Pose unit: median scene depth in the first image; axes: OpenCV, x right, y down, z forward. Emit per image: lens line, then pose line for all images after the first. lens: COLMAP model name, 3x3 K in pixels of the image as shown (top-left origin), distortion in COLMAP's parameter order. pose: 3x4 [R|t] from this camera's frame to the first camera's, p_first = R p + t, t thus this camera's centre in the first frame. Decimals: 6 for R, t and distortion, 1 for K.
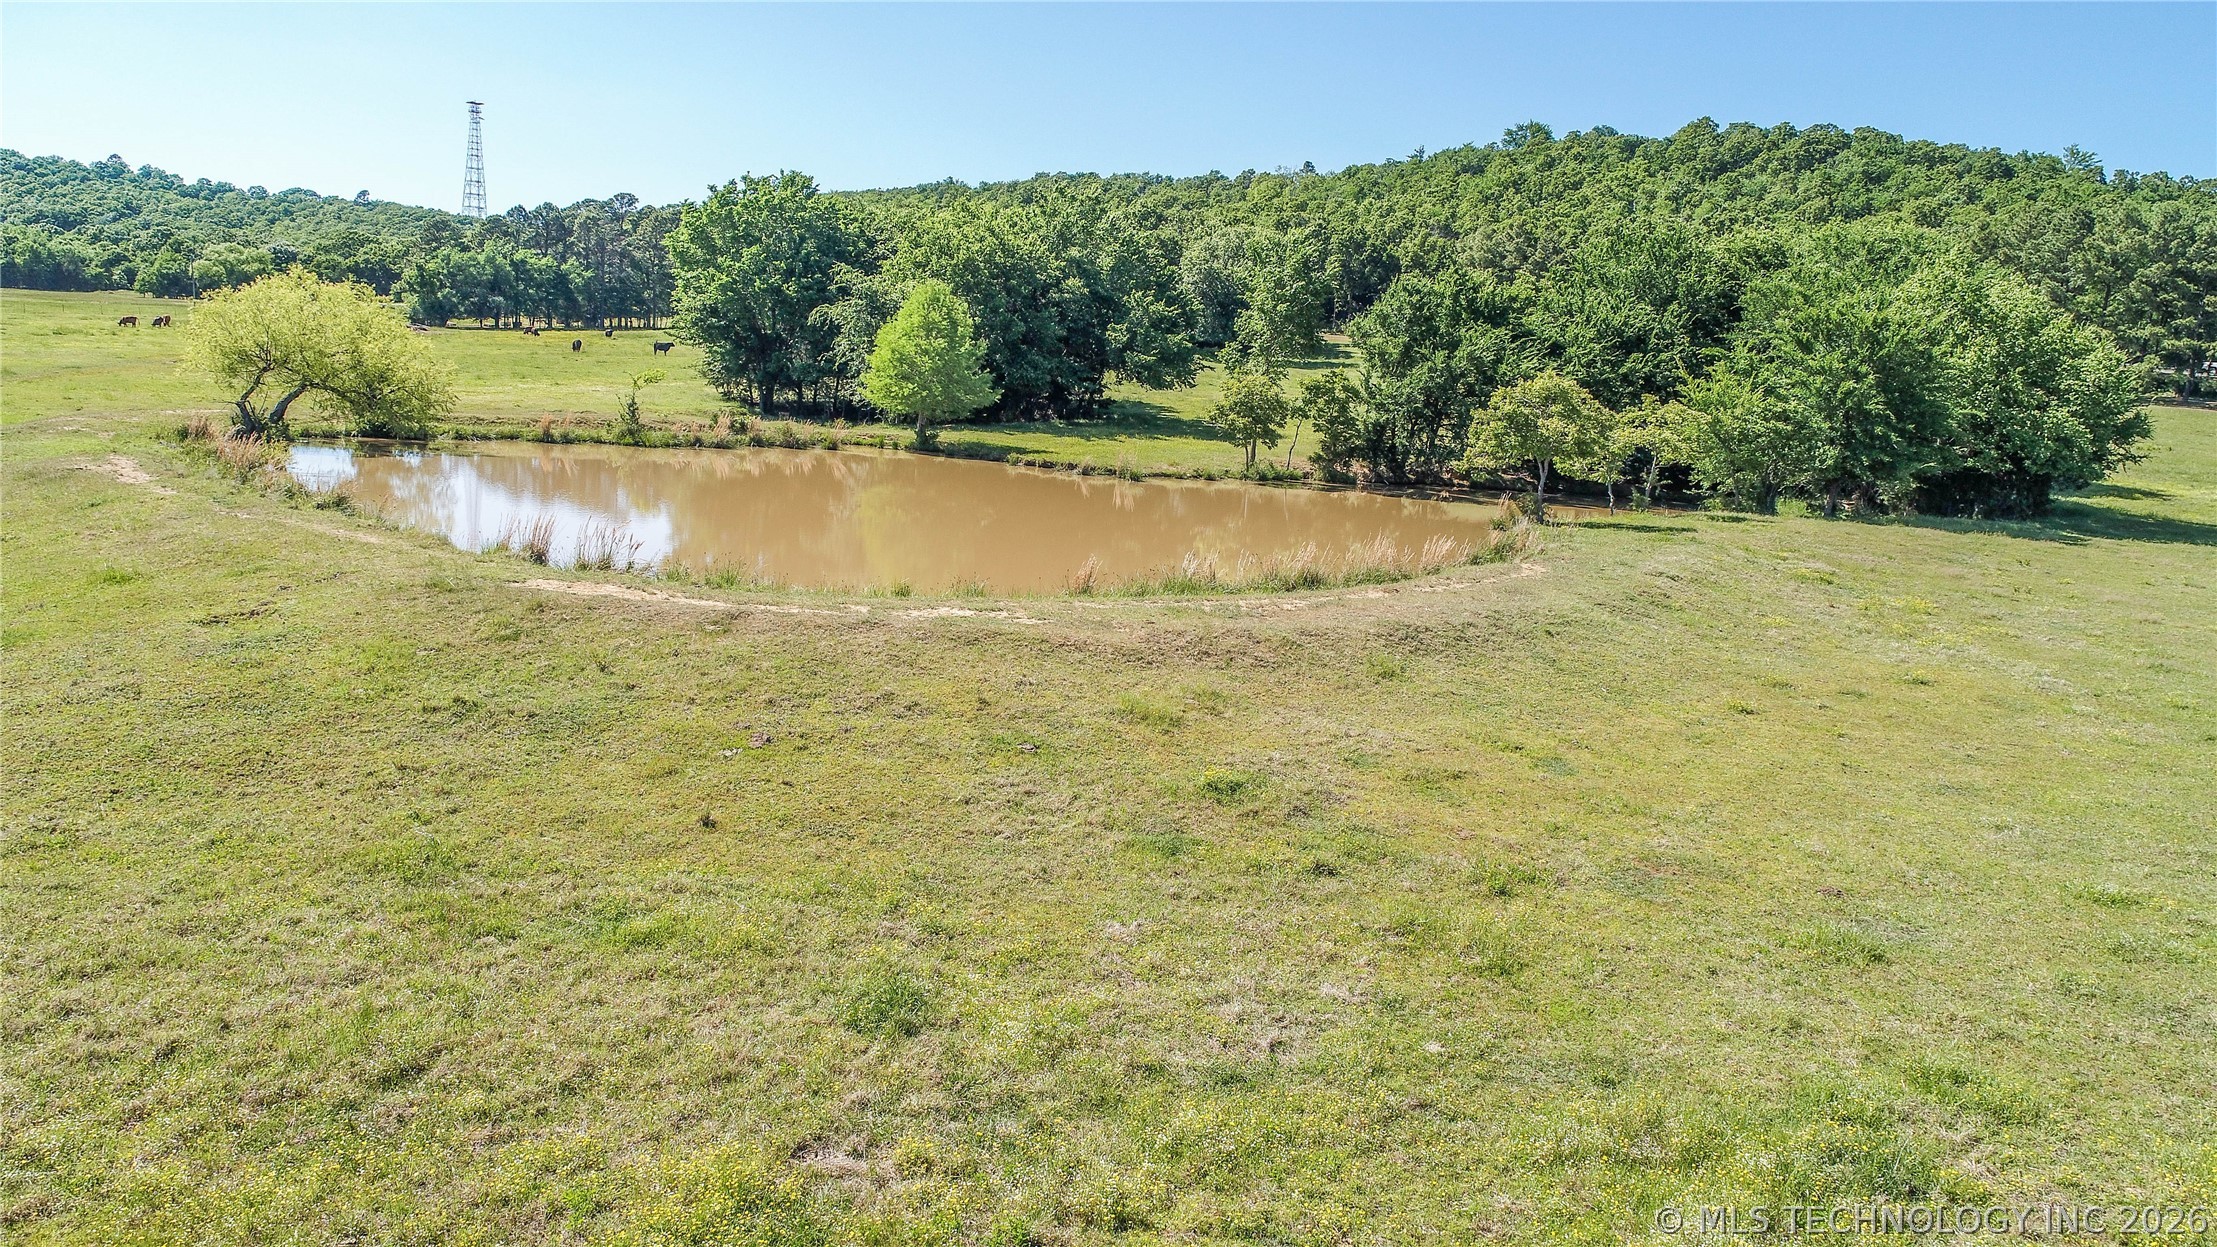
lens RADIAL K [[1472.9, 0, 1115.1], [0, 1472.9, 639.5], [0, 0, 1]] dist [-0.012660, 0.005452]
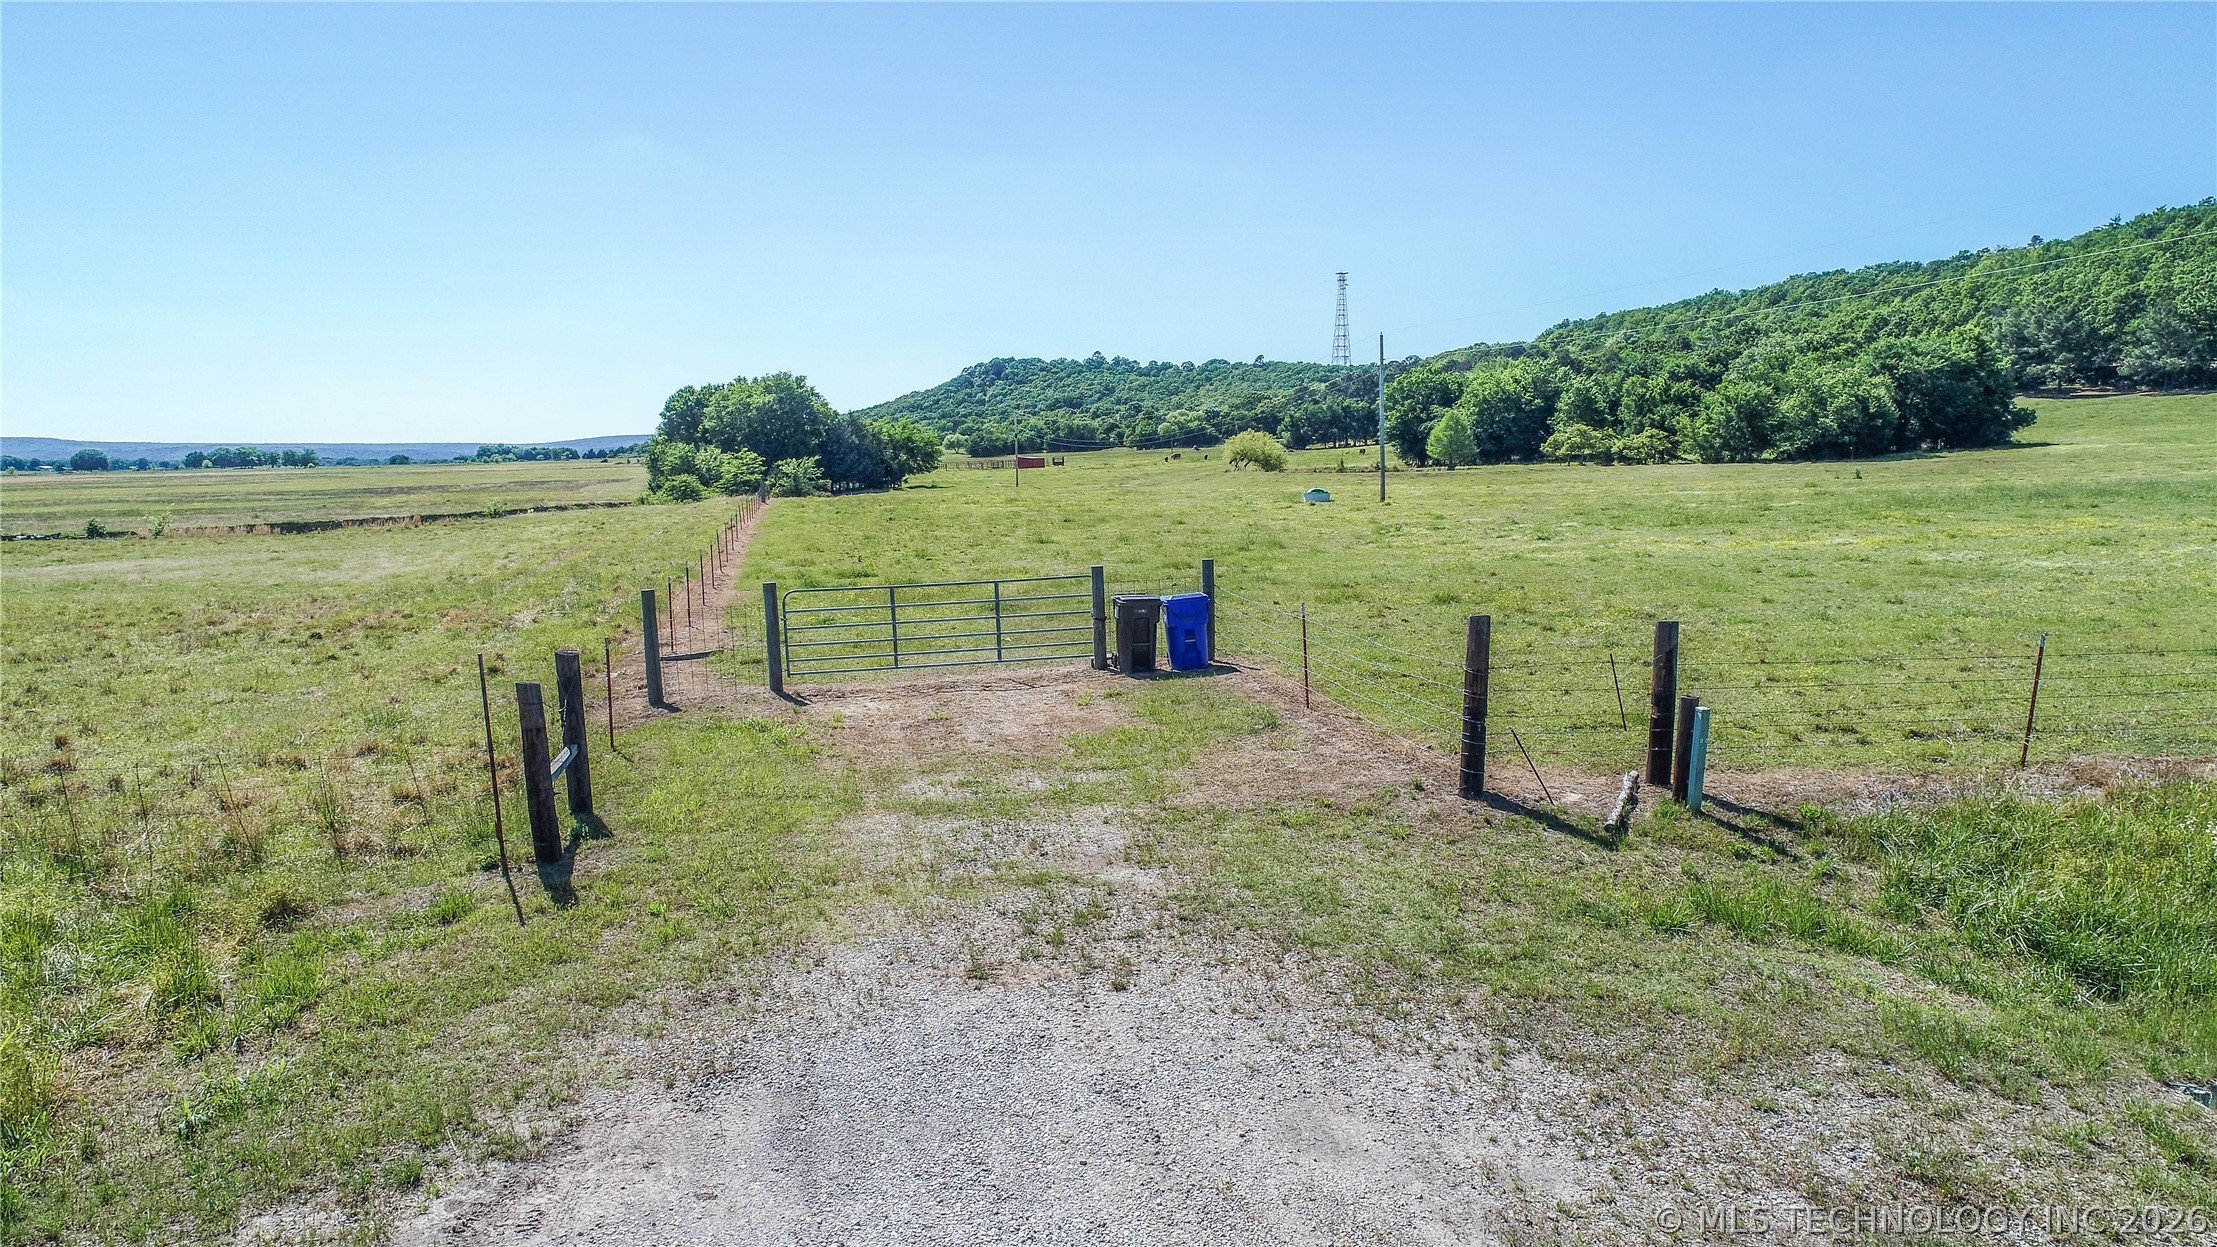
lens RADIAL K [[1472.9, 0, 1114.3], [0, 1472.9, 626.1], [0, 0, 1]] dist [-0.012660, 0.005452]
pose [[0.842829, -0.024816, -0.537609, 0.146138], [-0.019429, 0.996882, -0.076474, 0.068071], [0.537830, 0.074900, 0.839719, -0.289499]]
